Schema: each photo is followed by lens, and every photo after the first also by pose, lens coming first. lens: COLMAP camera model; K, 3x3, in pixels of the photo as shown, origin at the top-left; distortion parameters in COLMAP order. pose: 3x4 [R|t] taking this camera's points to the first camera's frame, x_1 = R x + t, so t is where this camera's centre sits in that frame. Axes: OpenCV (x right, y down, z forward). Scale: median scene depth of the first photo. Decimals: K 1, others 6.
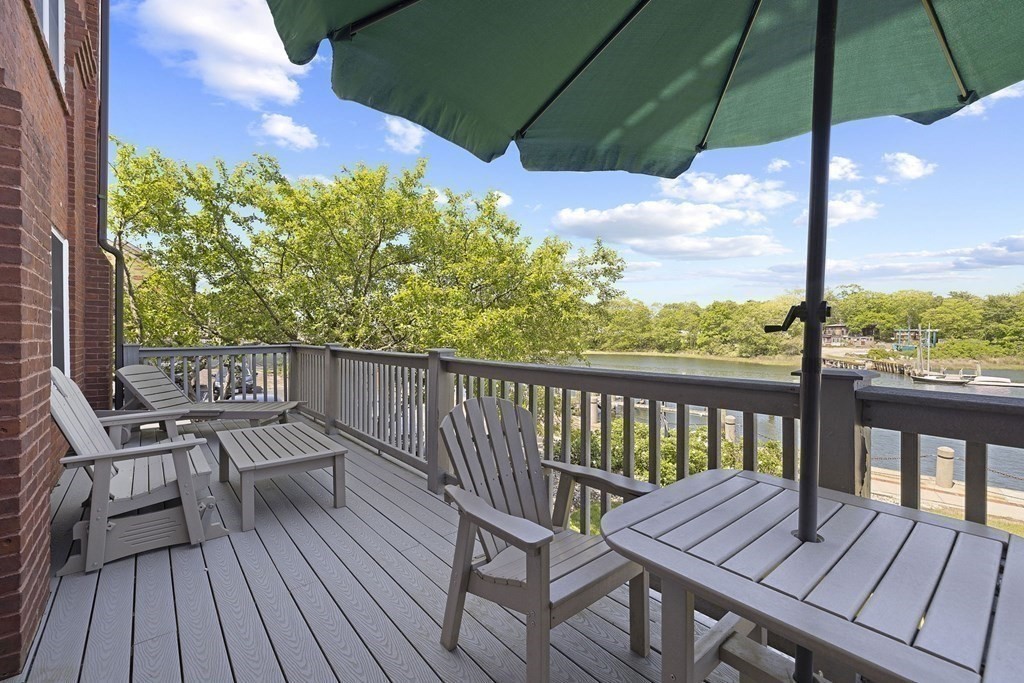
lens RADIAL K [[437.9, 0, 512.0], [0, 437.9, 341.5], [0, 0, 1]] dist [-0.000614, 0.000132]
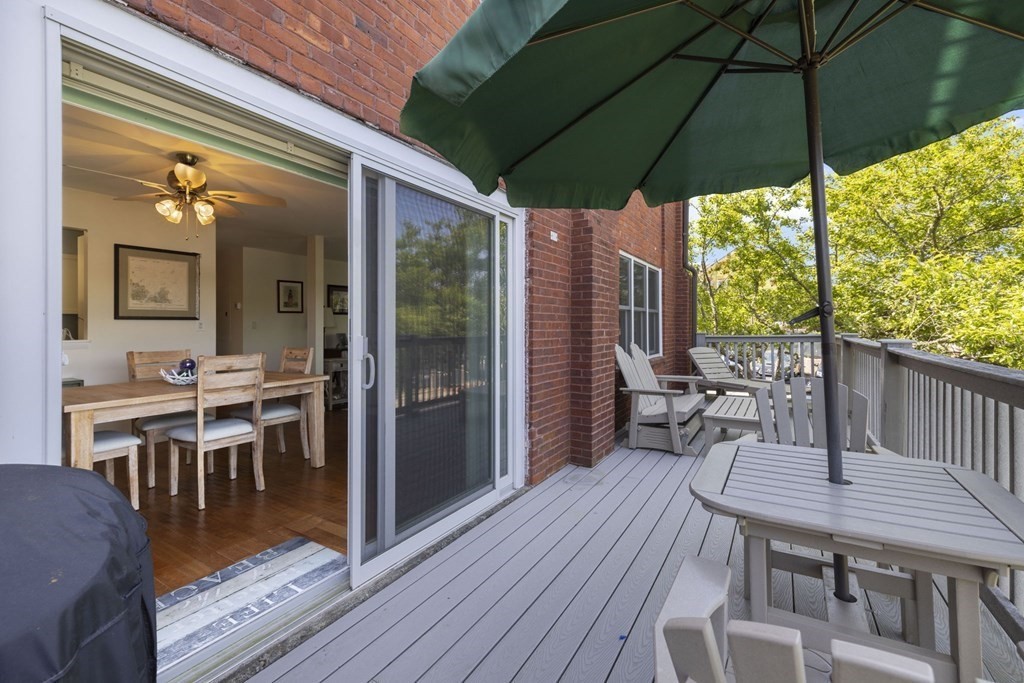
lens RADIAL K [[426.9, 0, 504.7], [0, 426.9, 334.3], [0, 0, 1]] dist [0.001303, 0.000240]
pose [[0.320924, 0.011412, -0.947036, 0.255169], [-0.004162, 0.999935, 0.010638, 0.000050], [0.947096, 0.000528, 0.320951, -0.055389]]
